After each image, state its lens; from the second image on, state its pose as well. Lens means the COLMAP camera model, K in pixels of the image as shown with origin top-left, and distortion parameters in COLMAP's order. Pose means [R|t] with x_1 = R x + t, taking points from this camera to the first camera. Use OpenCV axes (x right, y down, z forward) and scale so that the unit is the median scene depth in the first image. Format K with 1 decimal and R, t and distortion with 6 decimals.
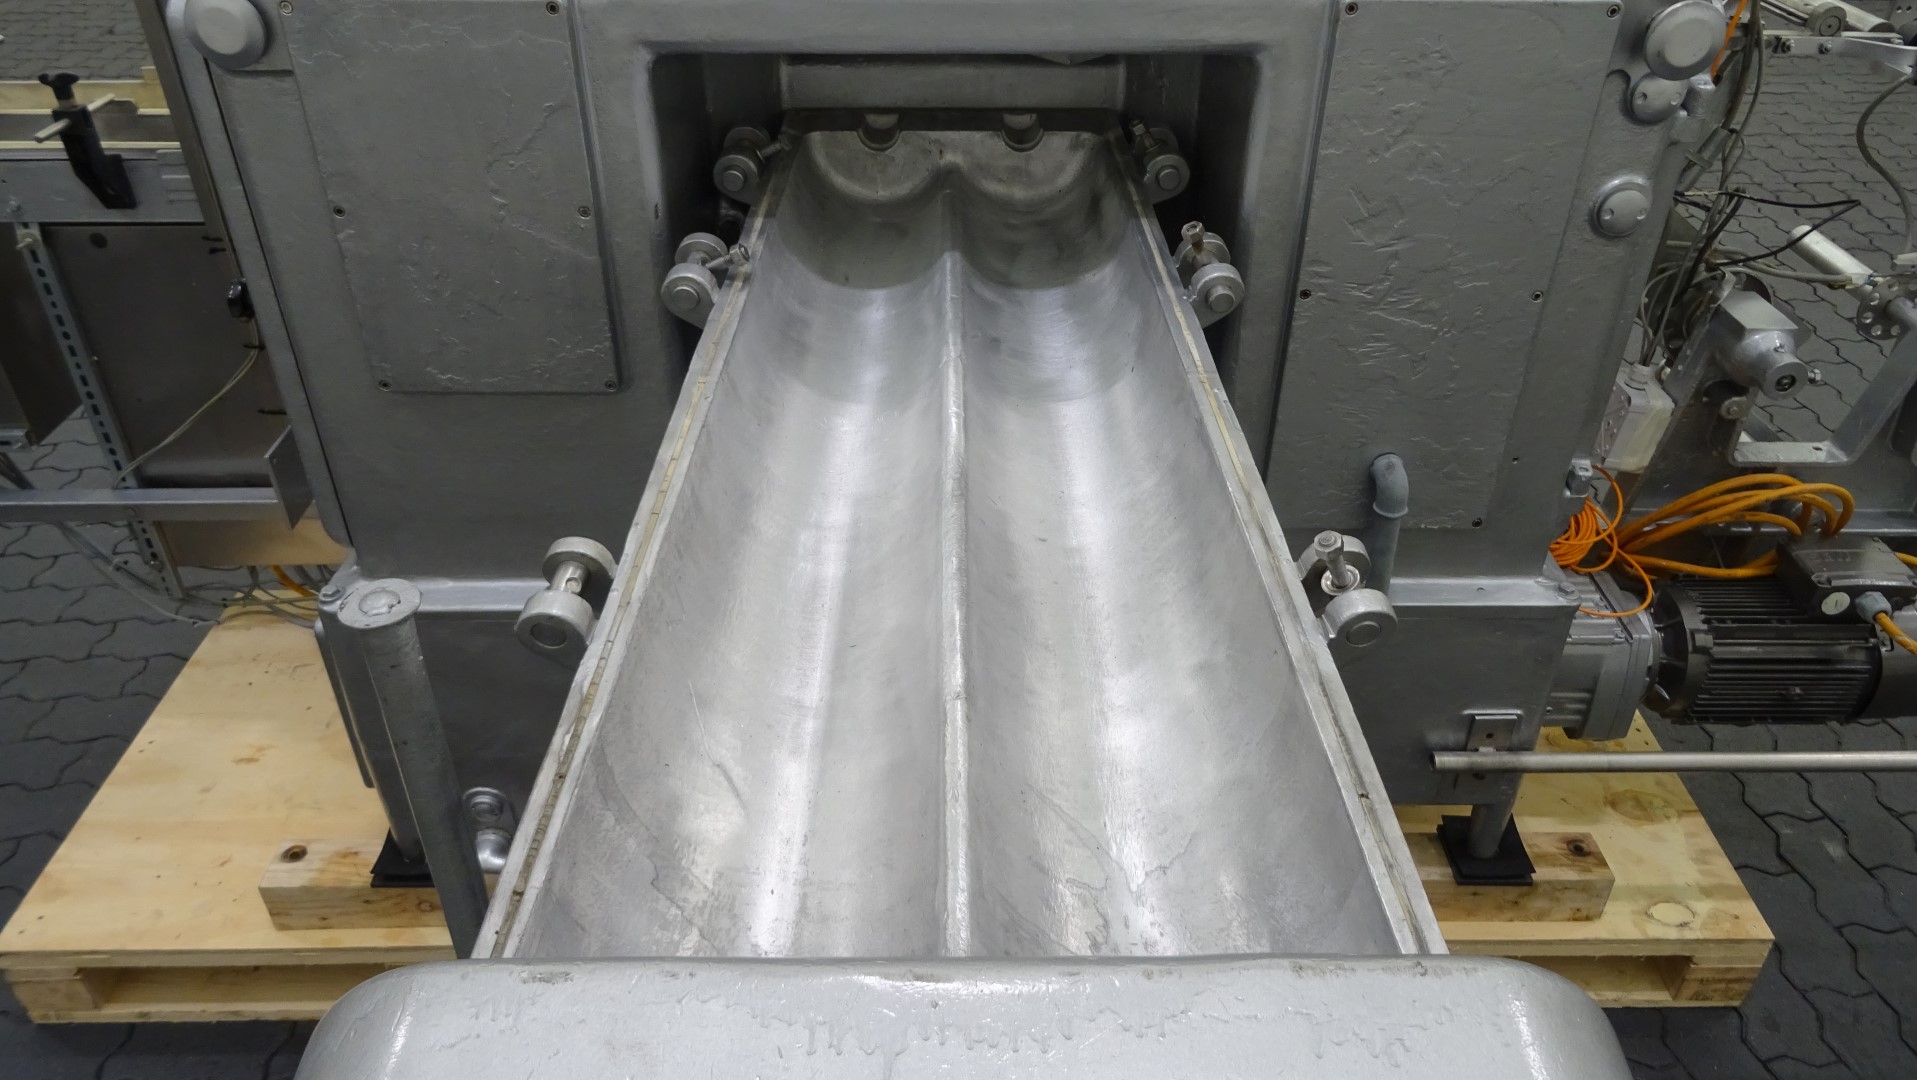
lens RADIAL K [[1371.7, 0, 965.8], [0, 1371.7, 535.3], [0, 0, 1]] dist [-0.001075, -0.003827]
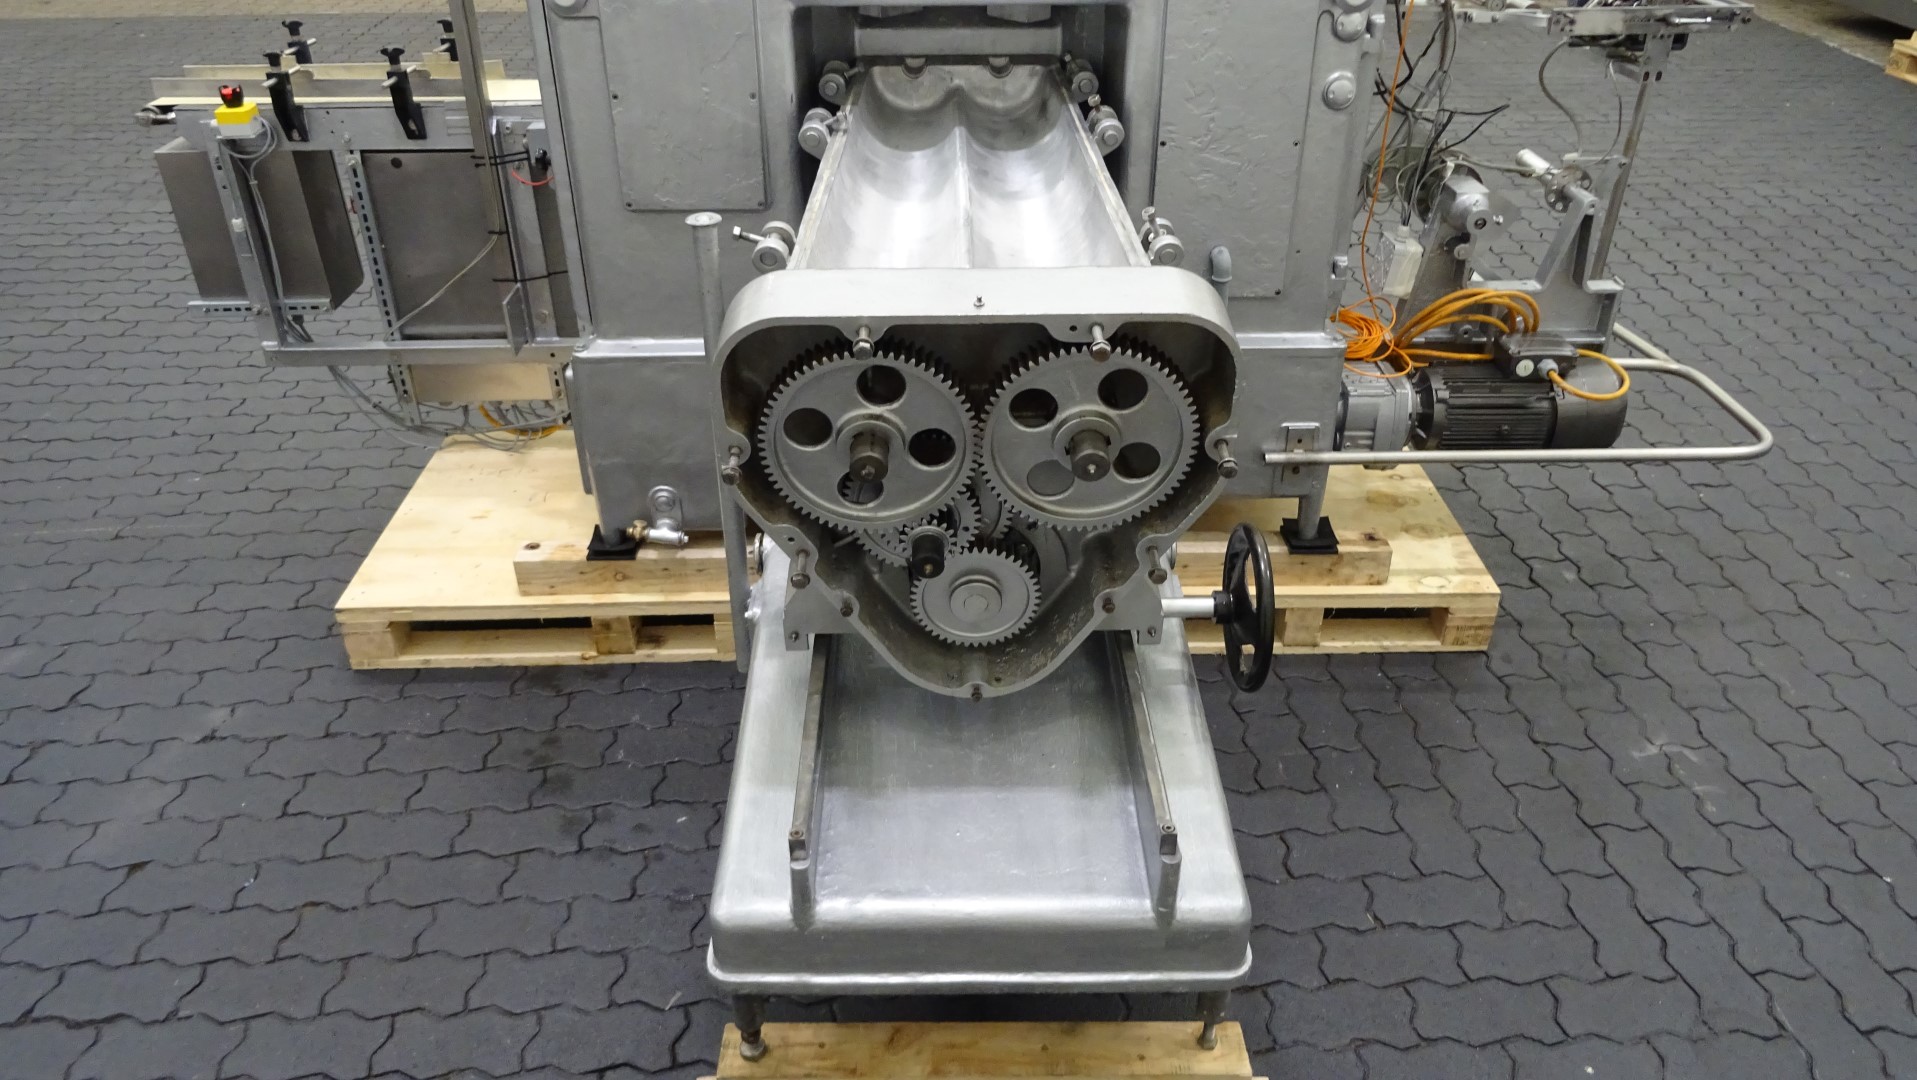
lens RADIAL K [[1365.9, 0, 965.7], [0, 1365.9, 530.2], [0, 0, 1]] dist [-0.003303, -0.005870]
pose [[0.999925, -0.011286, 0.004737, -0.012989], [0.011566, 0.997882, -0.064016, 0.326618], [-0.004004, 0.064066, 0.997938, -0.539997]]
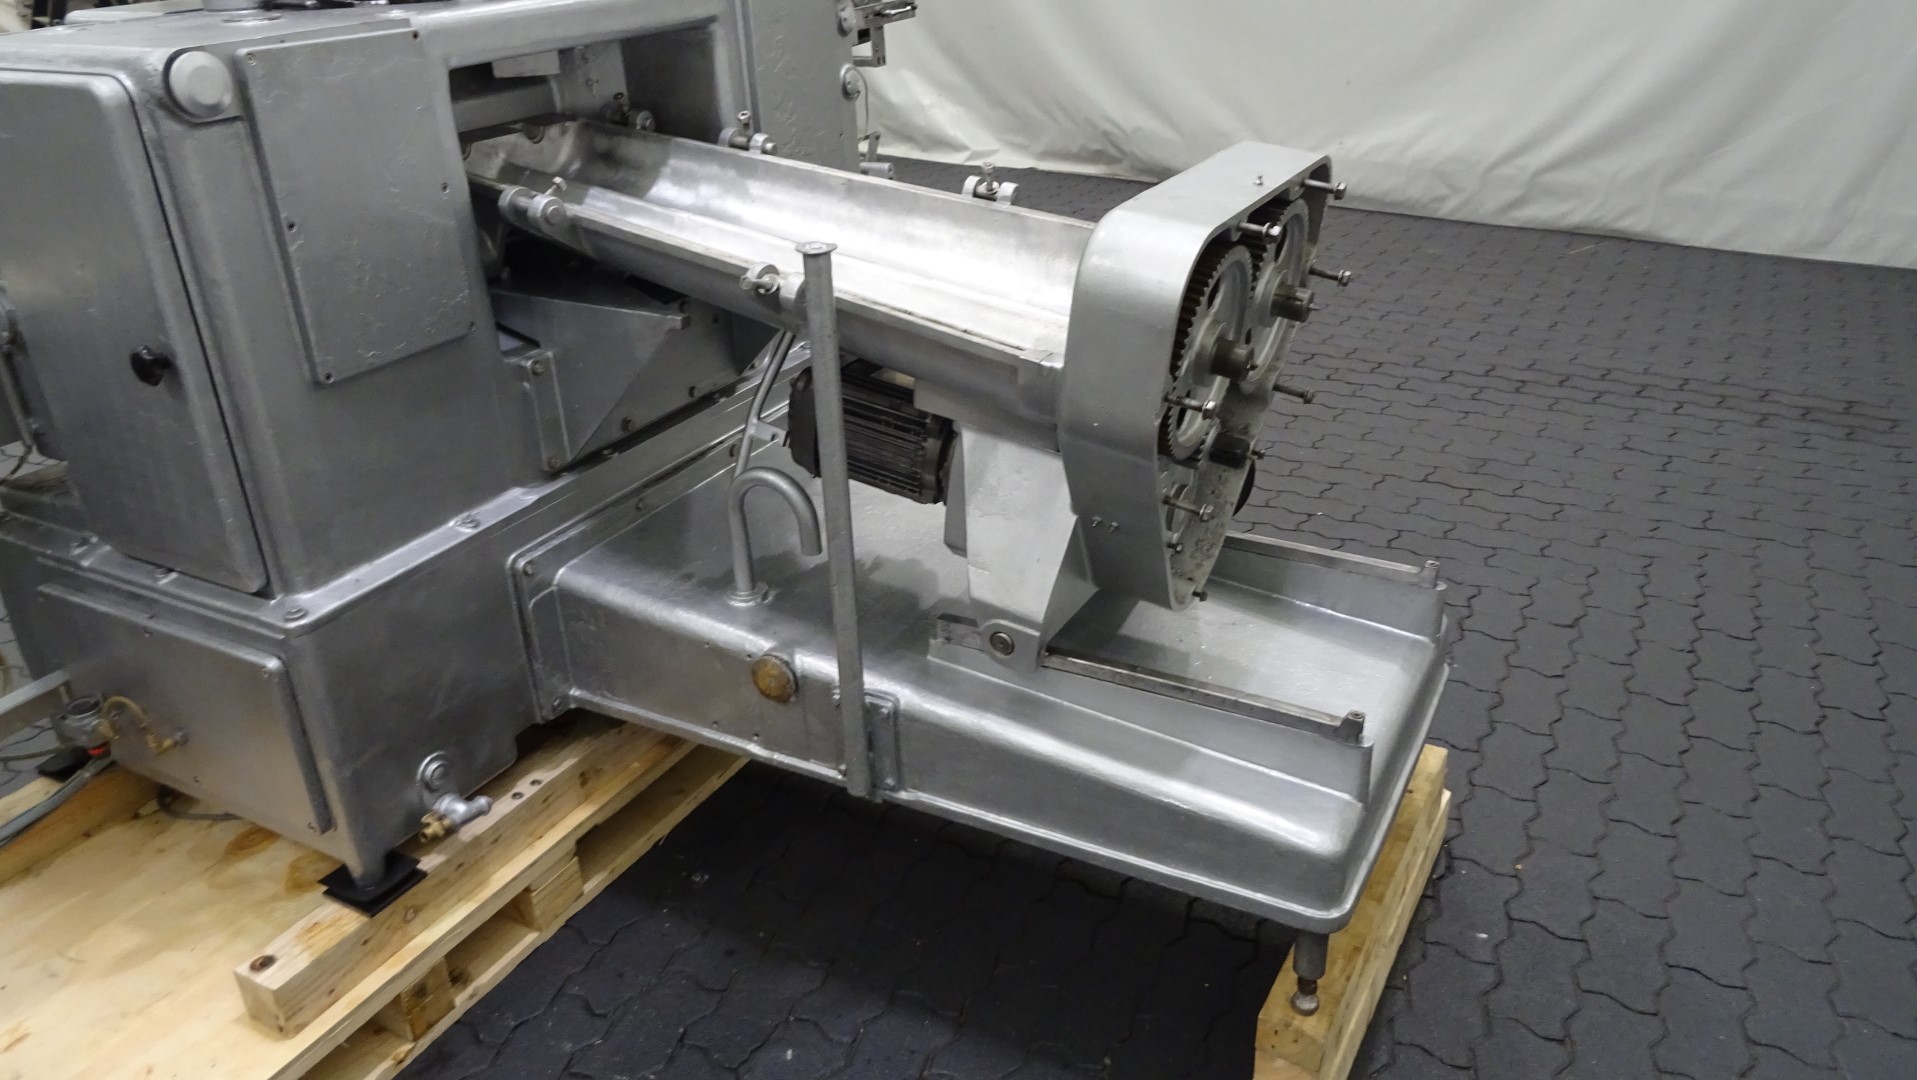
lens RADIAL K [[1371.7, 0, 965.8], [0, 1371.7, 535.3], [0, 0, 1]] dist [-0.001075, -0.003827]
pose [[0.487082, -0.400975, 0.775867, -0.906914], [0.522481, 0.845651, 0.109031, 0.133507], [-0.699832, 0.352269, 0.621403, -0.068315]]
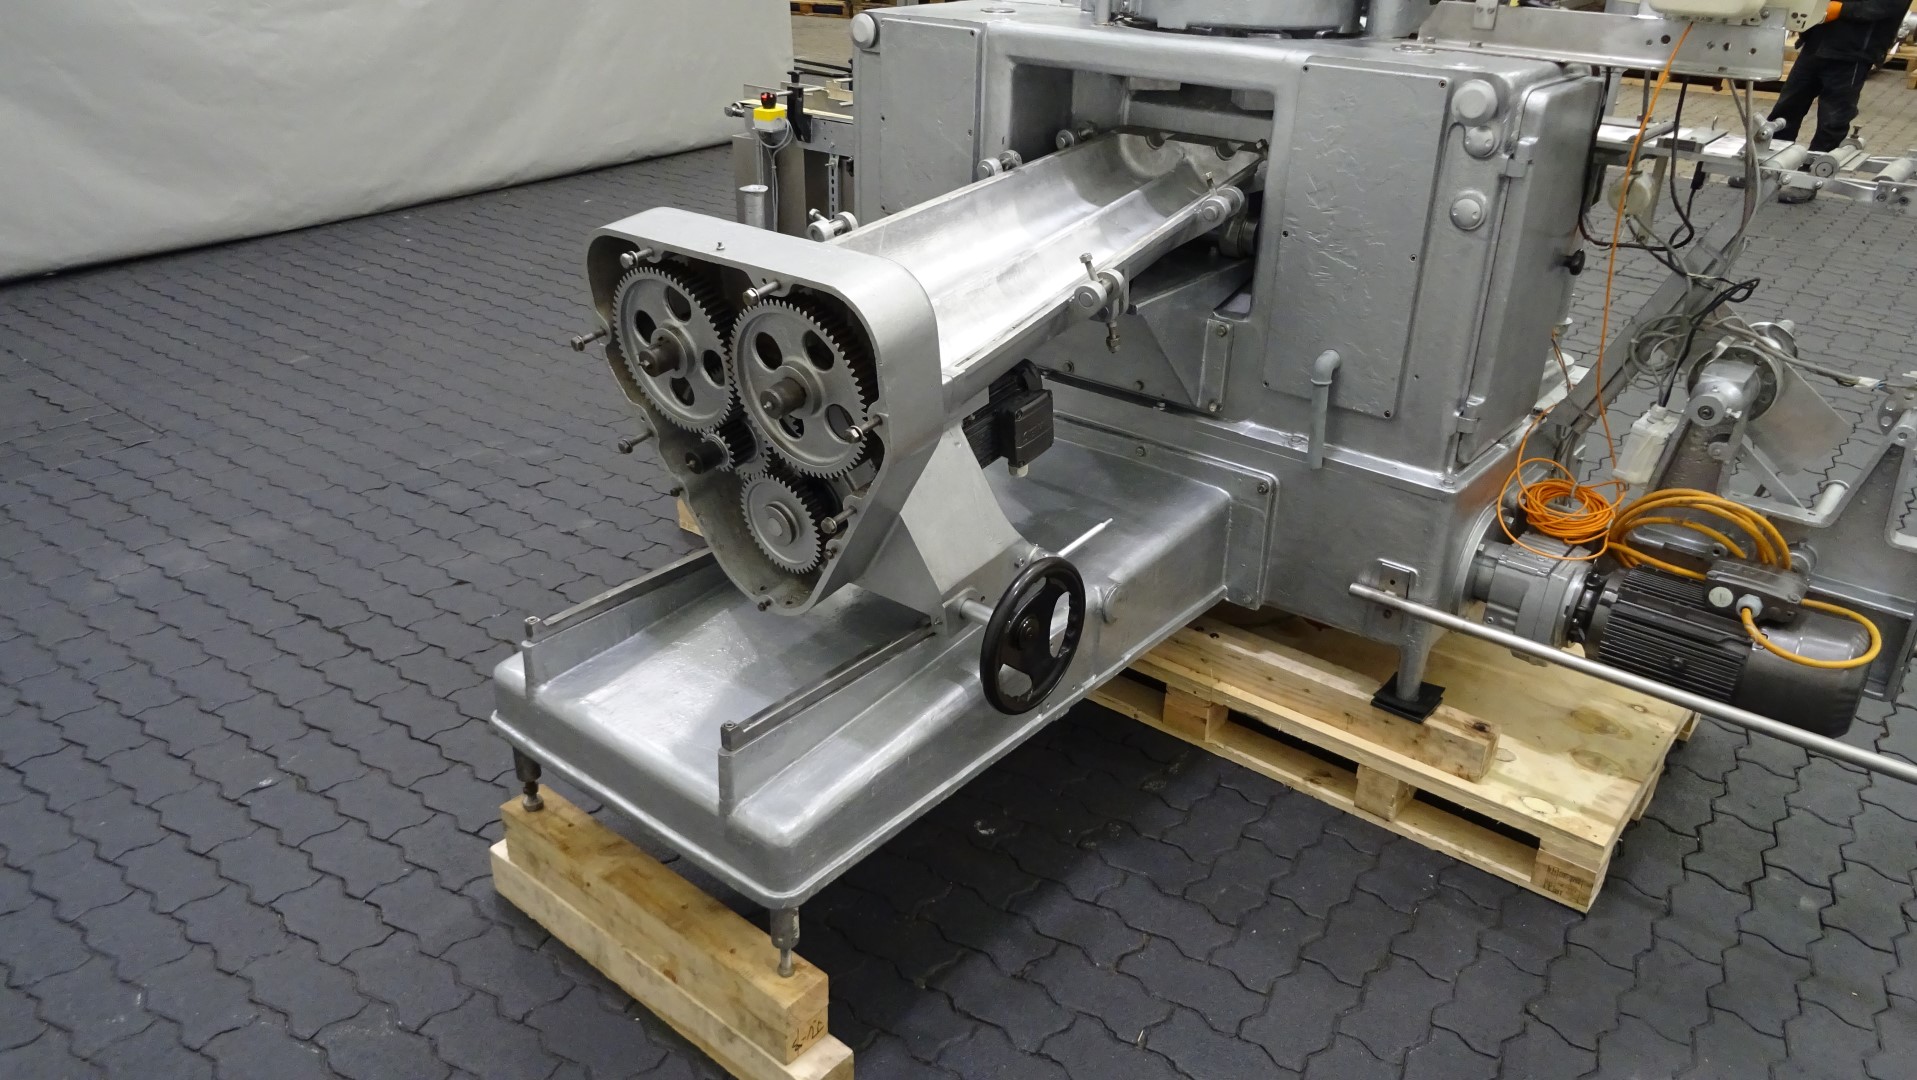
lens RADIAL K [[1365.9, 0, 965.7], [0, 1365.9, 530.2], [0, 0, 1]] dist [-0.003303, -0.005870]
pose [[0.769680, 0.285979, -0.570797, 0.799075], [-0.373903, 0.926607, -0.039937, 0.304689], [0.517483, 0.244162, 0.820120, -0.417297]]
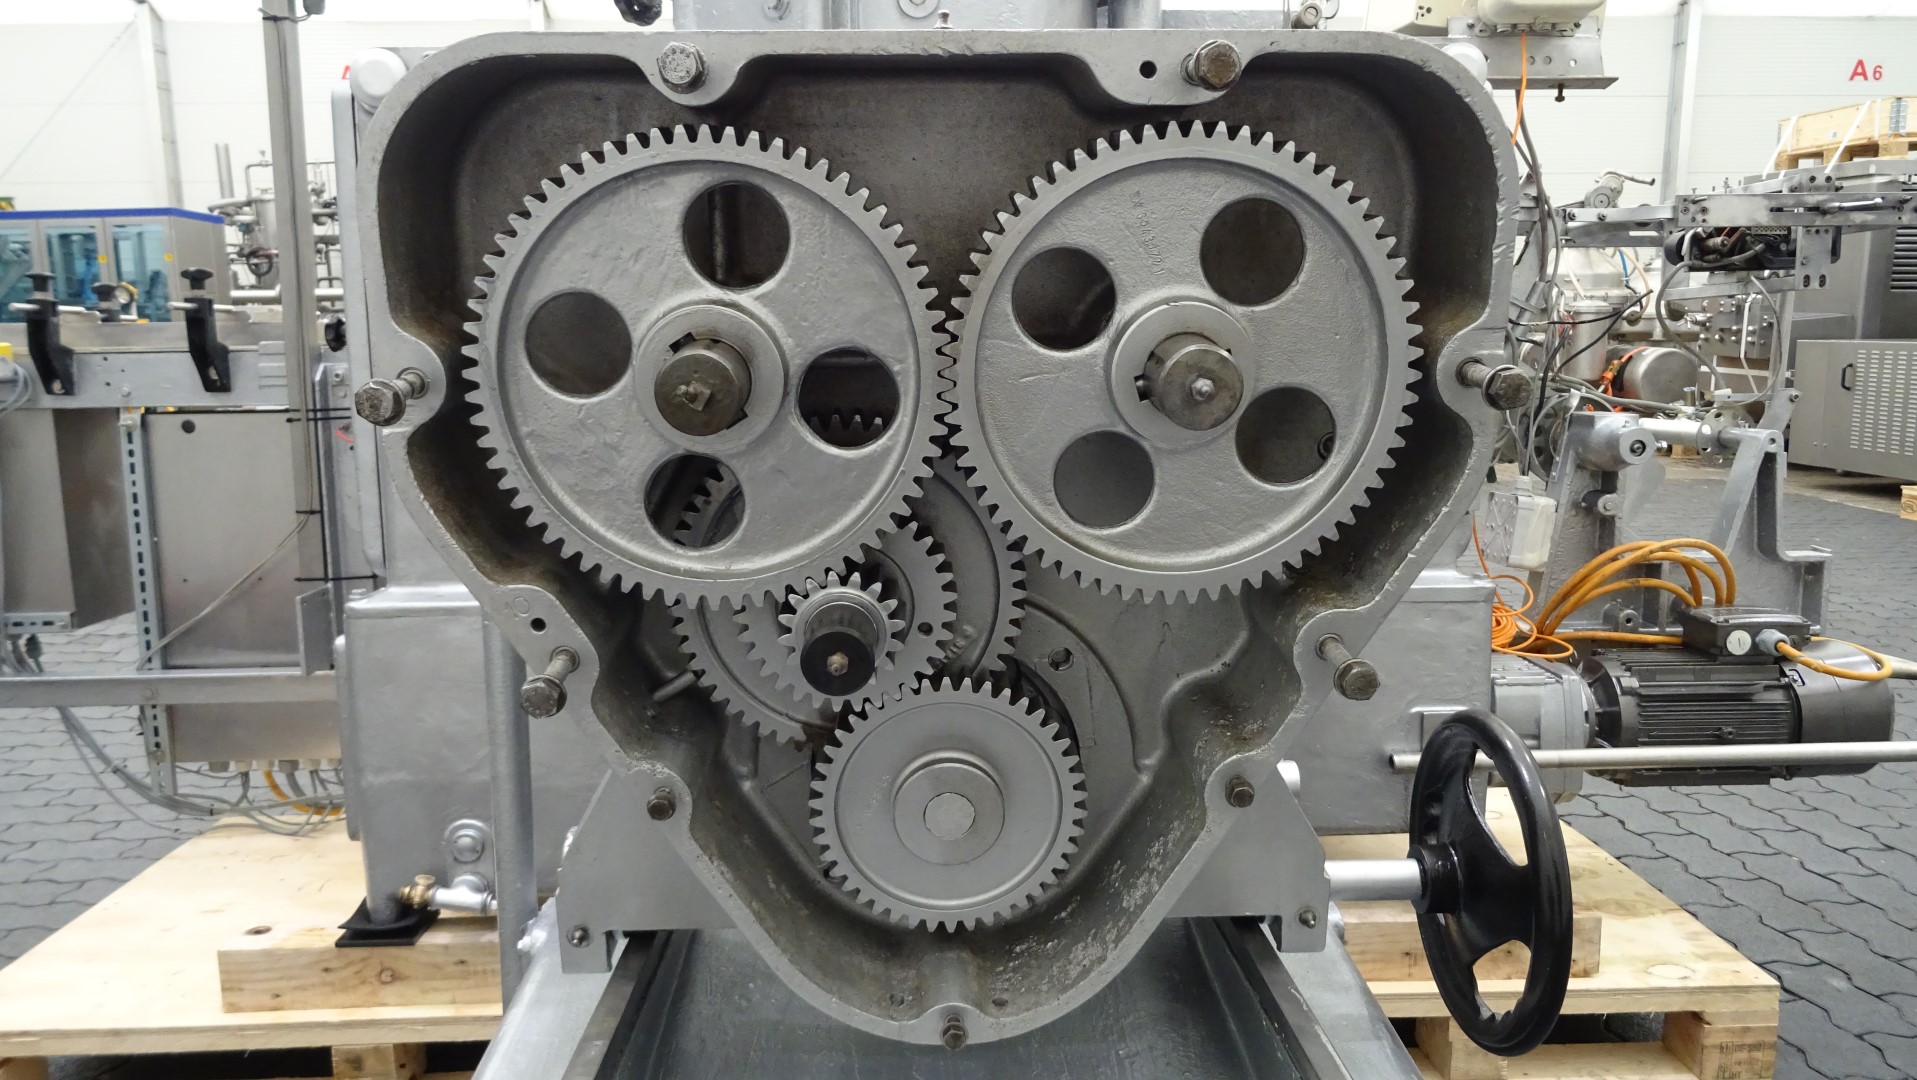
lens RADIAL K [[1365.9, 0, 965.7], [0, 1365.9, 530.2], [0, 0, 1]] dist [-0.003303, -0.005870]
pose [[0.999521, -0.018769, 0.024598, -0.005408], [0.027816, 0.893242, -0.448714, 0.439360], [-0.013550, 0.449183, 0.893337, -0.001552]]
